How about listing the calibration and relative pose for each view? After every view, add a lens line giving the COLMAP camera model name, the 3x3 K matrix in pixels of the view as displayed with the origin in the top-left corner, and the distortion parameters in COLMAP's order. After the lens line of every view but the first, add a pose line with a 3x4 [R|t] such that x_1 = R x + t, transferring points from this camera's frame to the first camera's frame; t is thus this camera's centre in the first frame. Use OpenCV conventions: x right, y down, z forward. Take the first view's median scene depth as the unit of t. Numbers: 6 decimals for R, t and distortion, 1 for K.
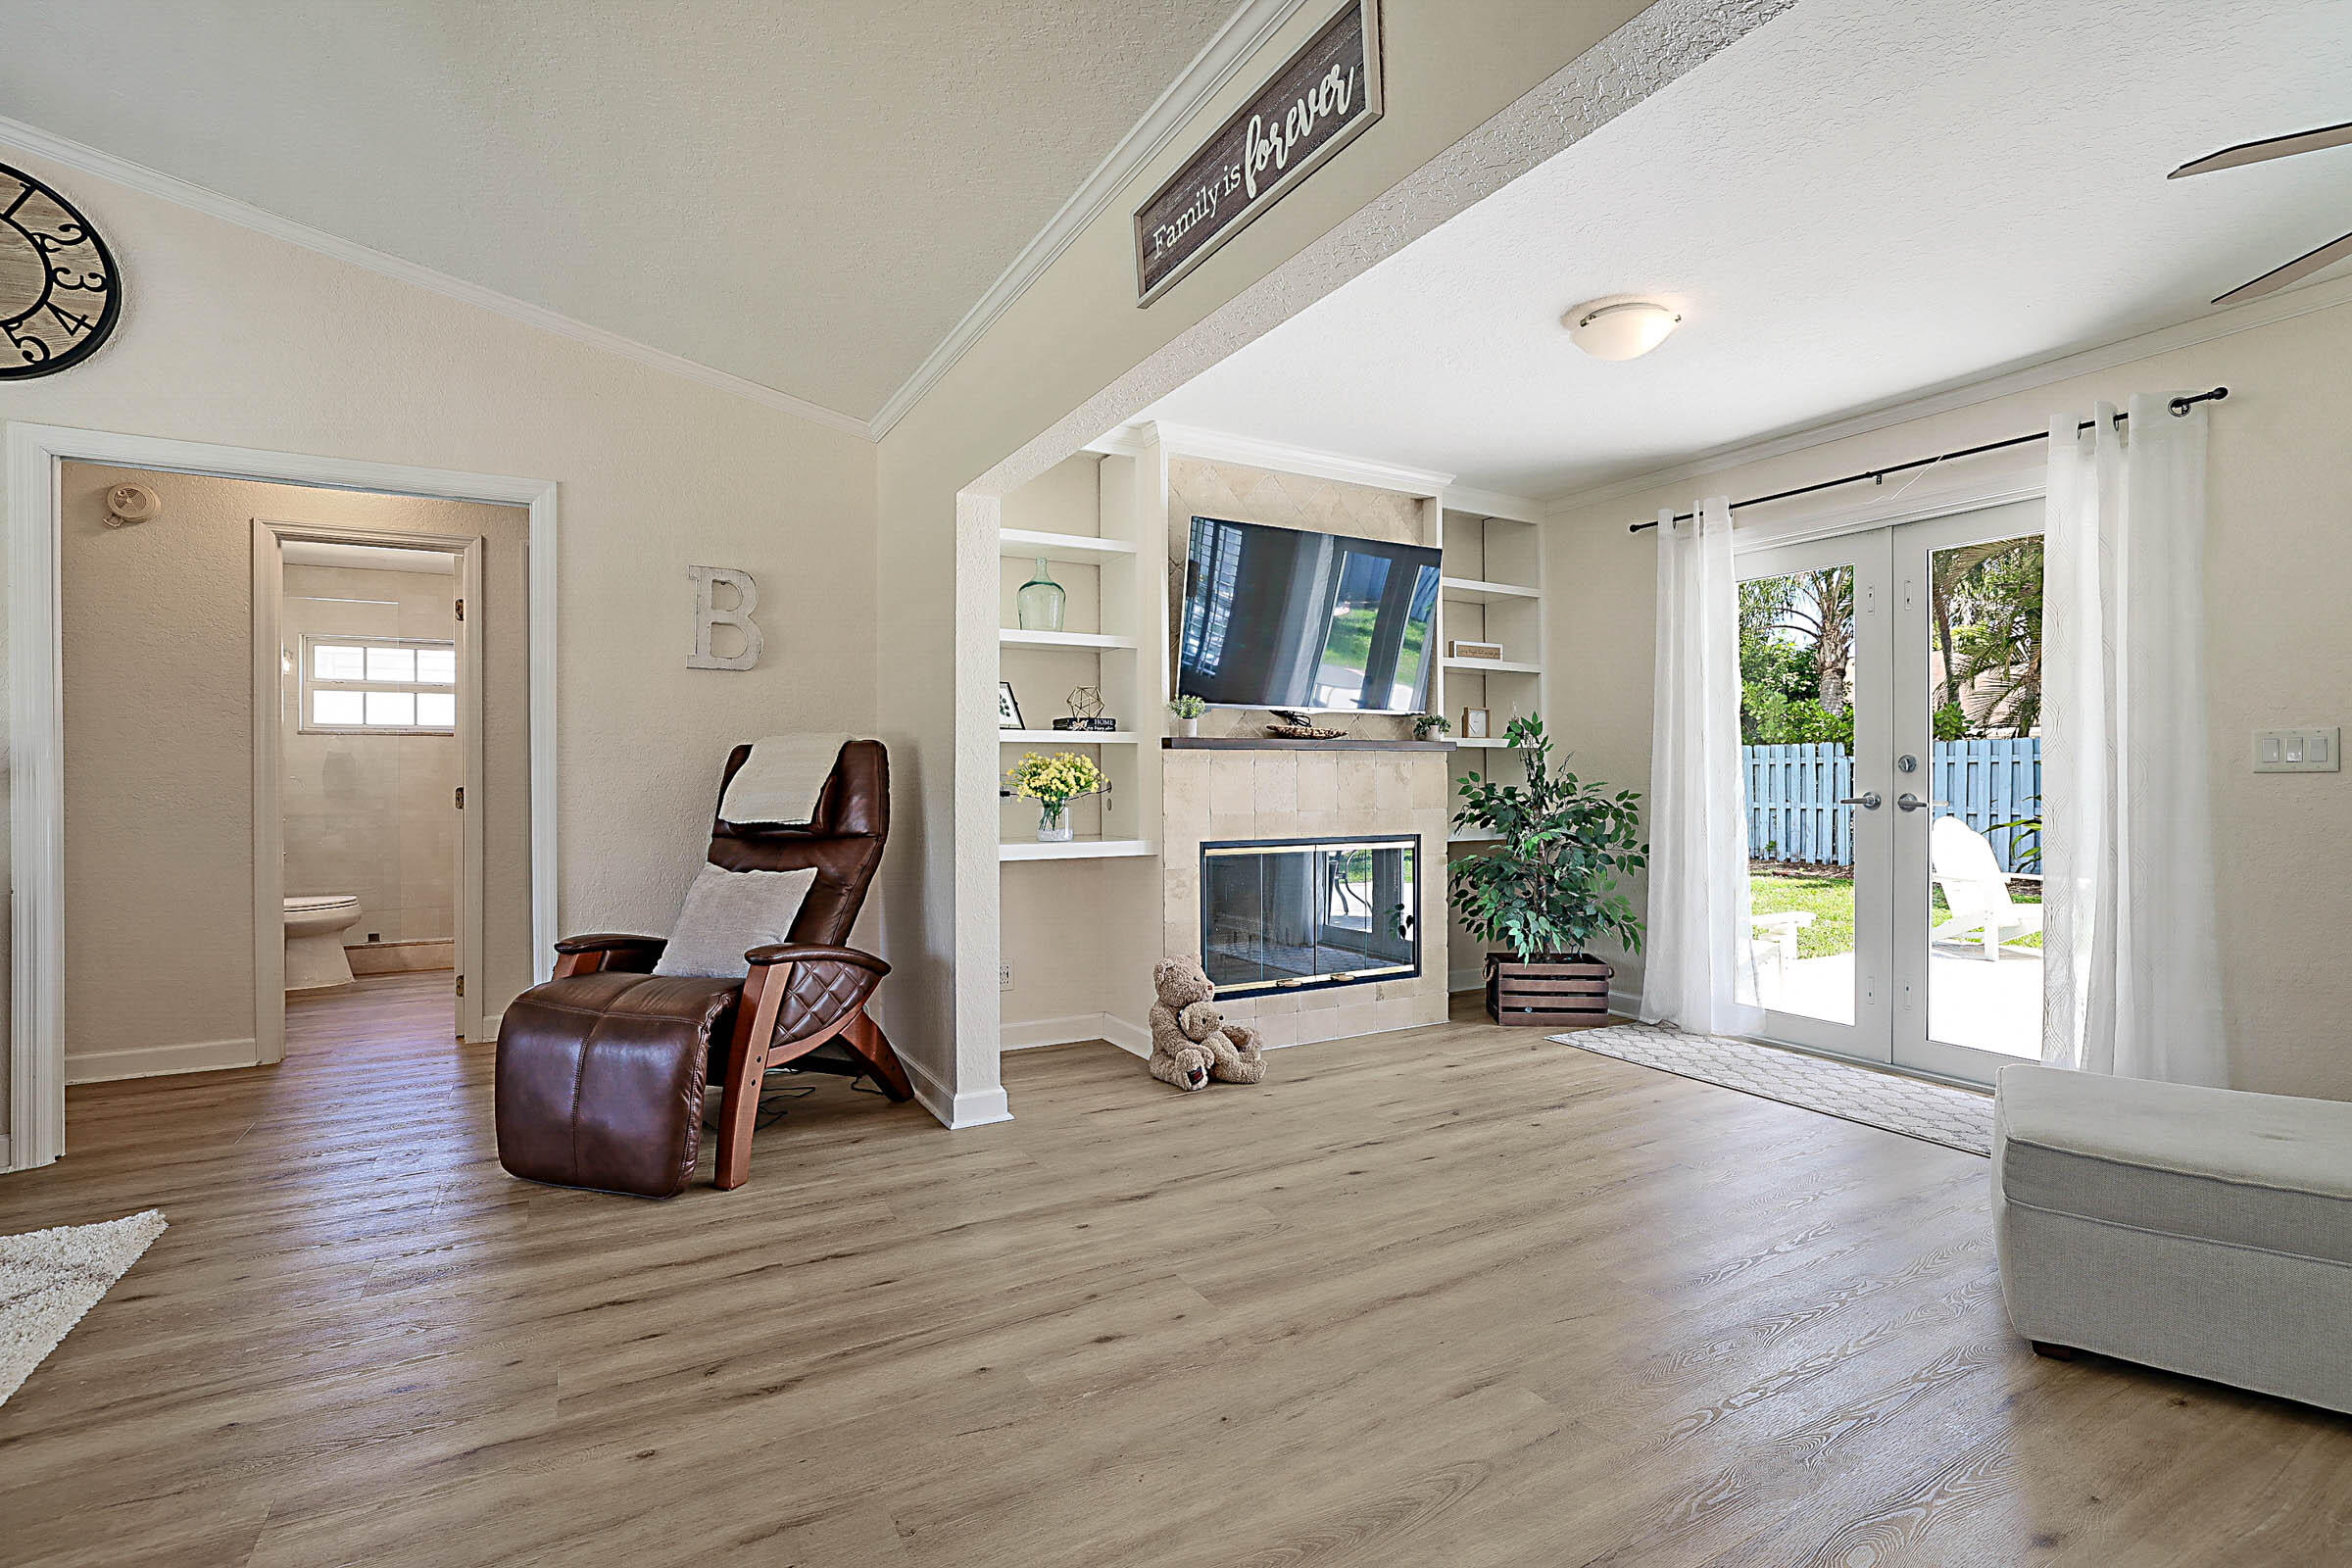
lens RADIAL K [[1094.8, 0, 1176.0], [0, 1094.8, 778.8], [0, 0, 1]] dist [-0.044554, 0.020402]
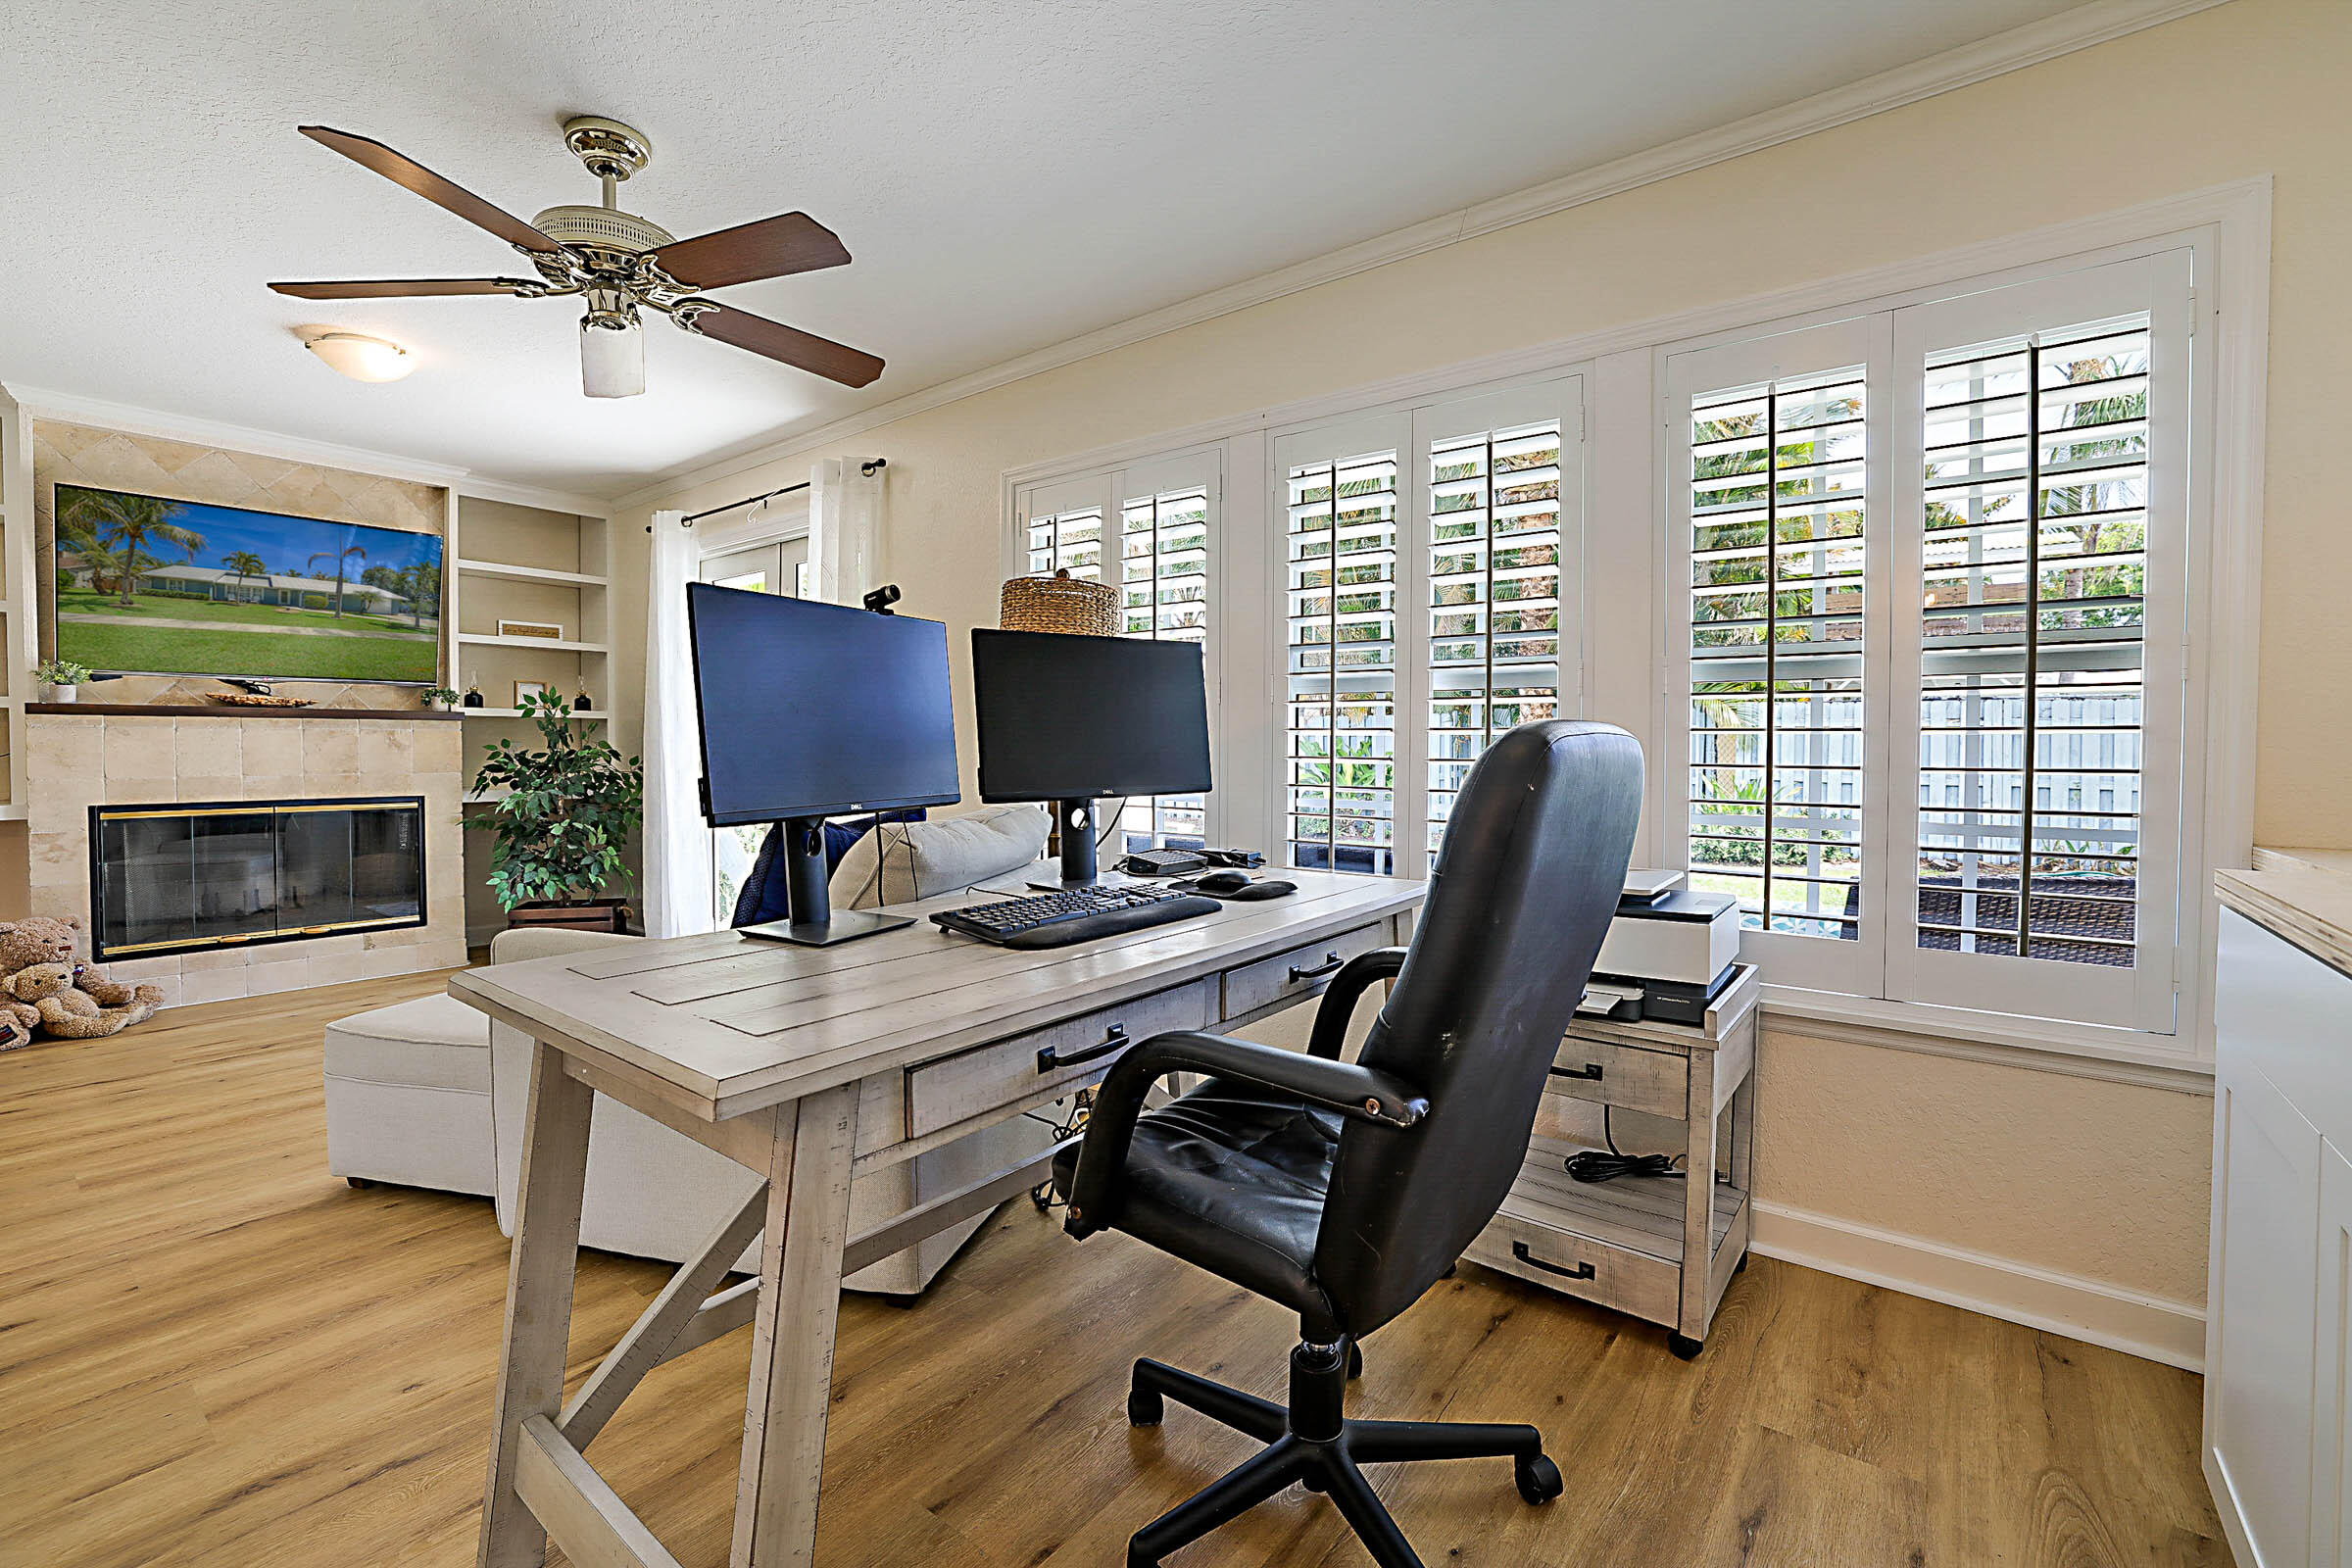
lens RADIAL K [[1008.7, 0, 1173.3], [0, 1008.7, 772.0], [0, 0, 1]] dist [-0.027585, 0.008800]
pose [[0.923630, -0.003579, 0.383269, 0.611073], [-0.006176, 0.999688, 0.024219, -0.002385], [-0.383235, -0.024736, 0.923319, -0.237206]]
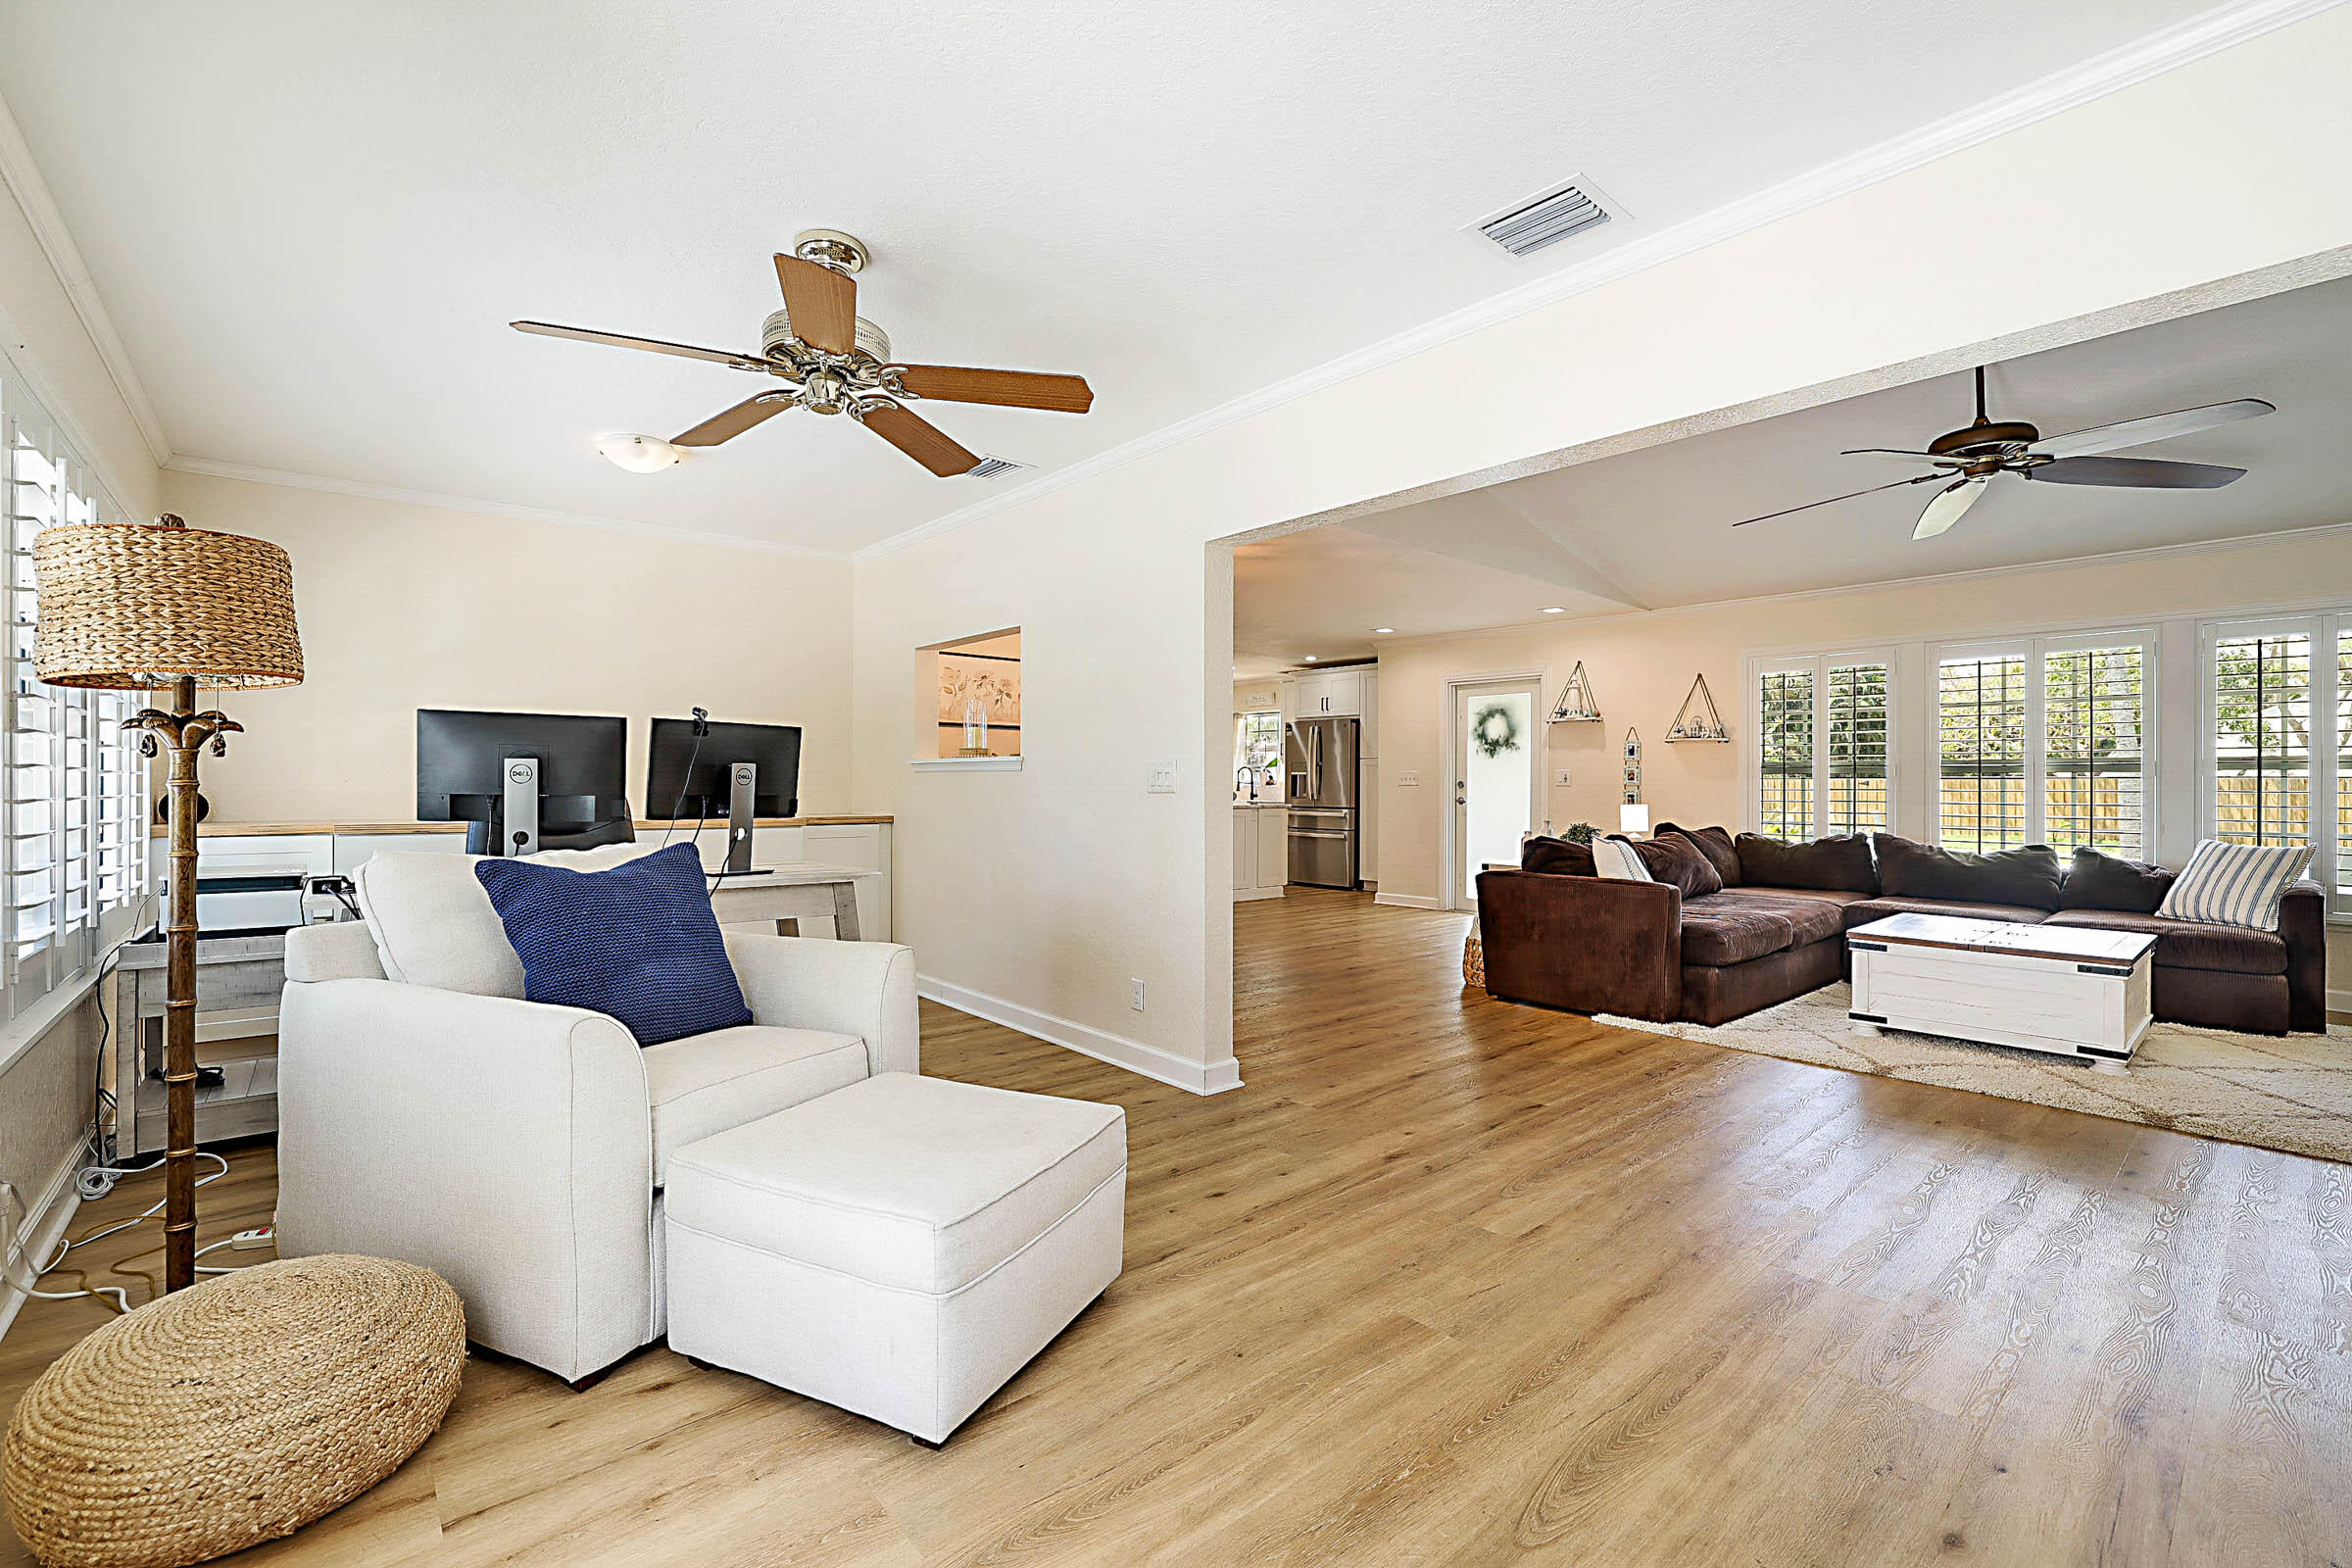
lens RADIAL K [[1011.6, 0, 1176.0], [0, 1011.6, 784.0], [0, 0, 1]] dist [-0.039874, 0.012446]
pose [[-0.979534, -0.000936, -0.201275, 0.454216], [-0.001422, 0.999996, 0.002273, -0.007596], [0.201272, 0.002513, -0.979532, 0.996036]]
